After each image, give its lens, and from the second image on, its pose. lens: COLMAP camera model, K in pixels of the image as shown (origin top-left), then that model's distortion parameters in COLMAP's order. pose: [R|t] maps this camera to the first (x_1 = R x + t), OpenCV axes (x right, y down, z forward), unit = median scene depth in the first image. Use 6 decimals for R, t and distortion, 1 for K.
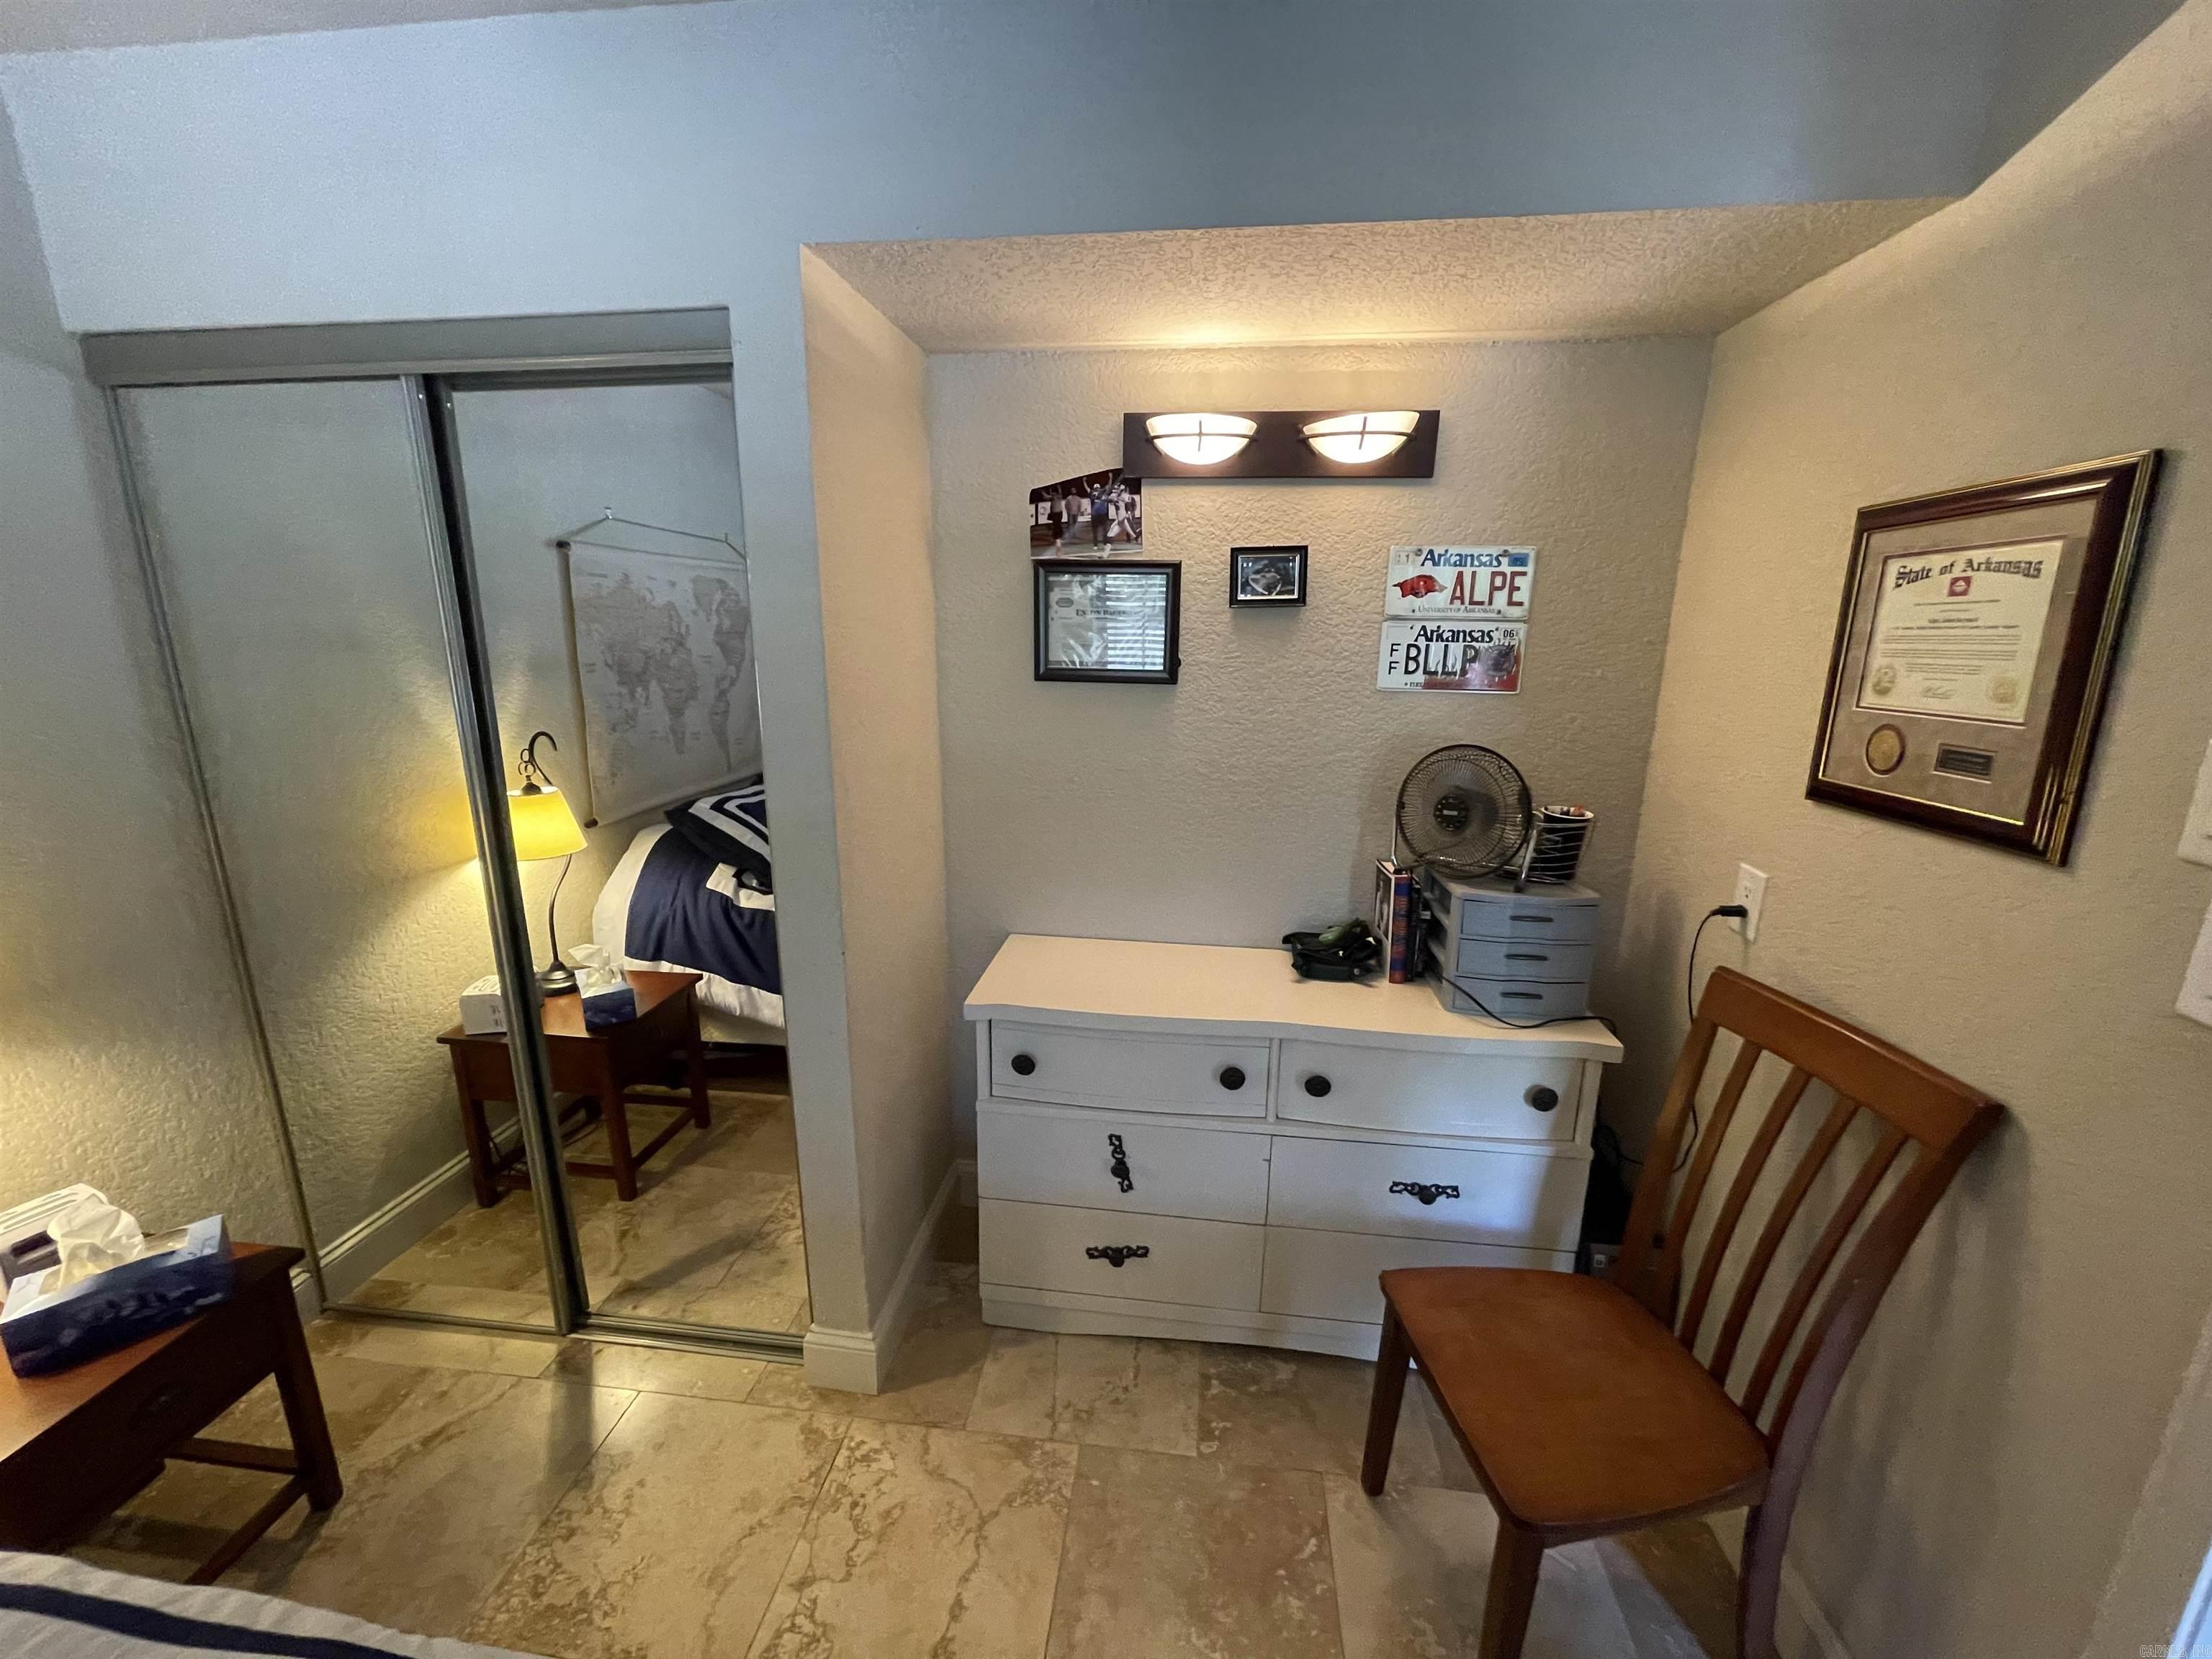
lens RADIAL K [[884.4, 0, 1102.0], [0, 884.4, 827.9], [0, 0, 1]] dist [0.000515, -0.000031]
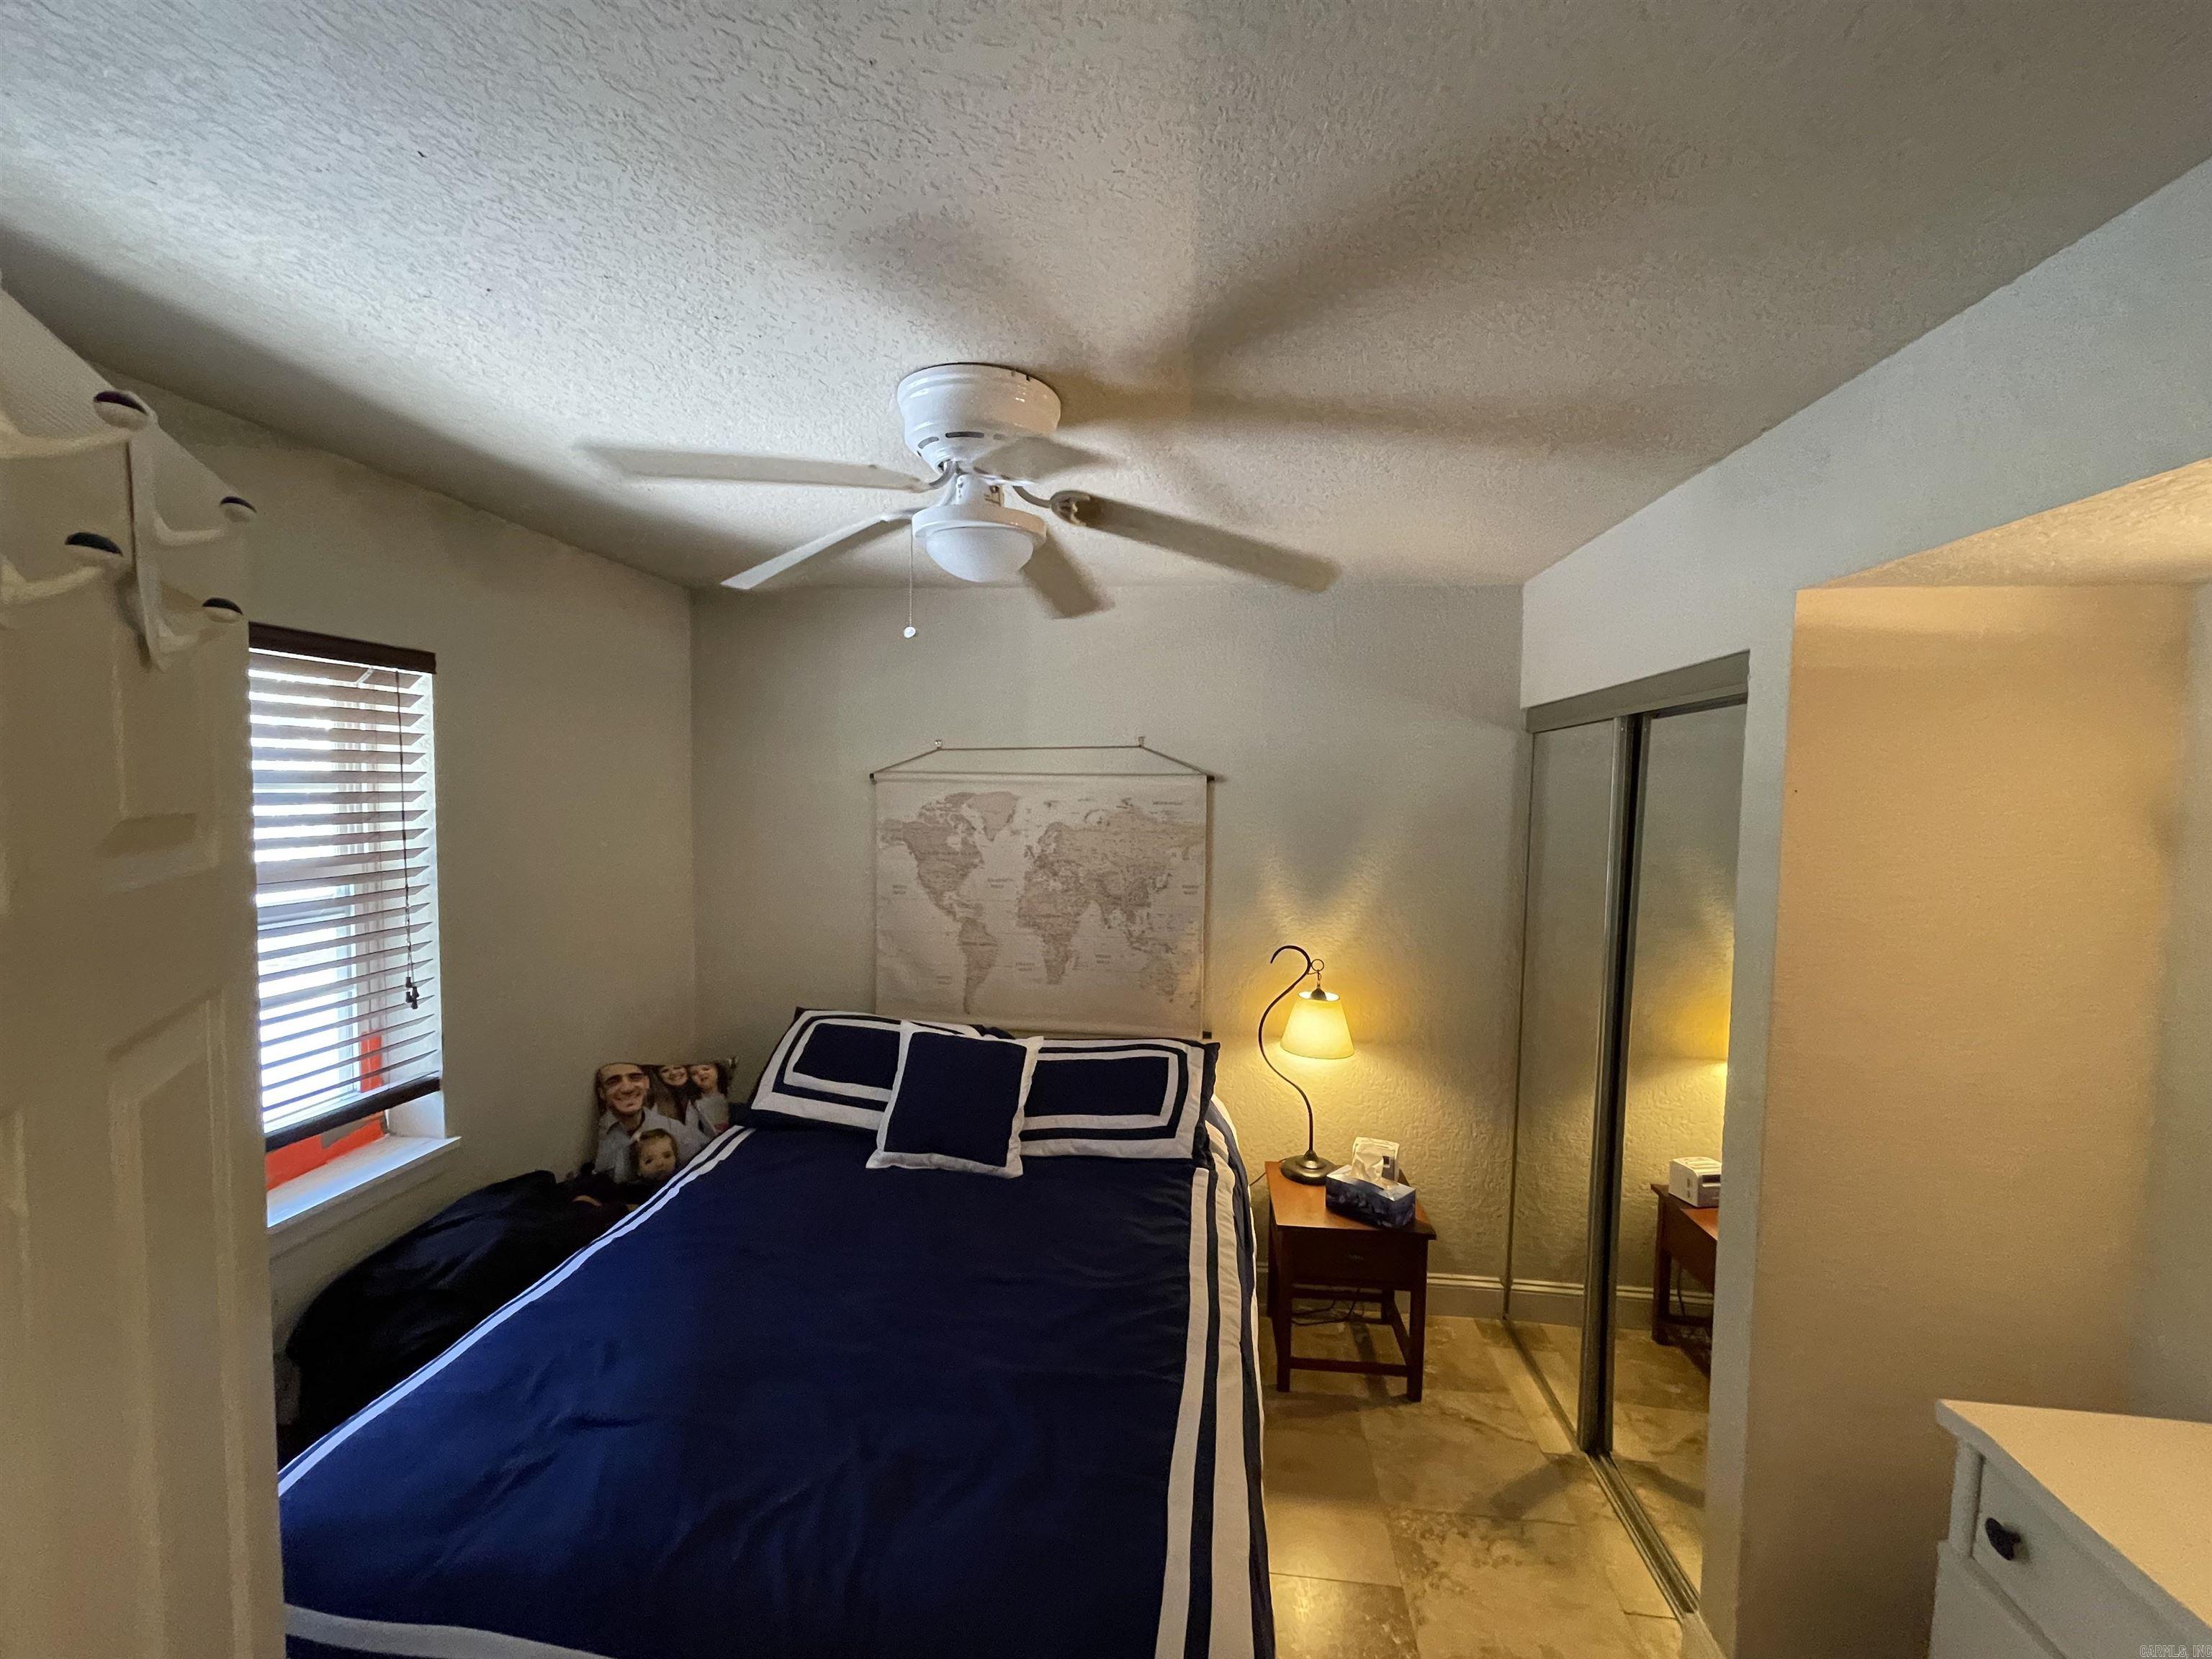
lens RADIAL K [[884.4, 0, 1102.0], [0, 884.4, 827.9], [0, 0, 1]] dist [0.000515, -0.000031]
pose [[0.011051, 0.036907, -0.999258, 0.689181], [-0.244267, 0.969143, 0.033094, -0.158686], [0.969645, 0.243720, 0.019725, 0.163787]]
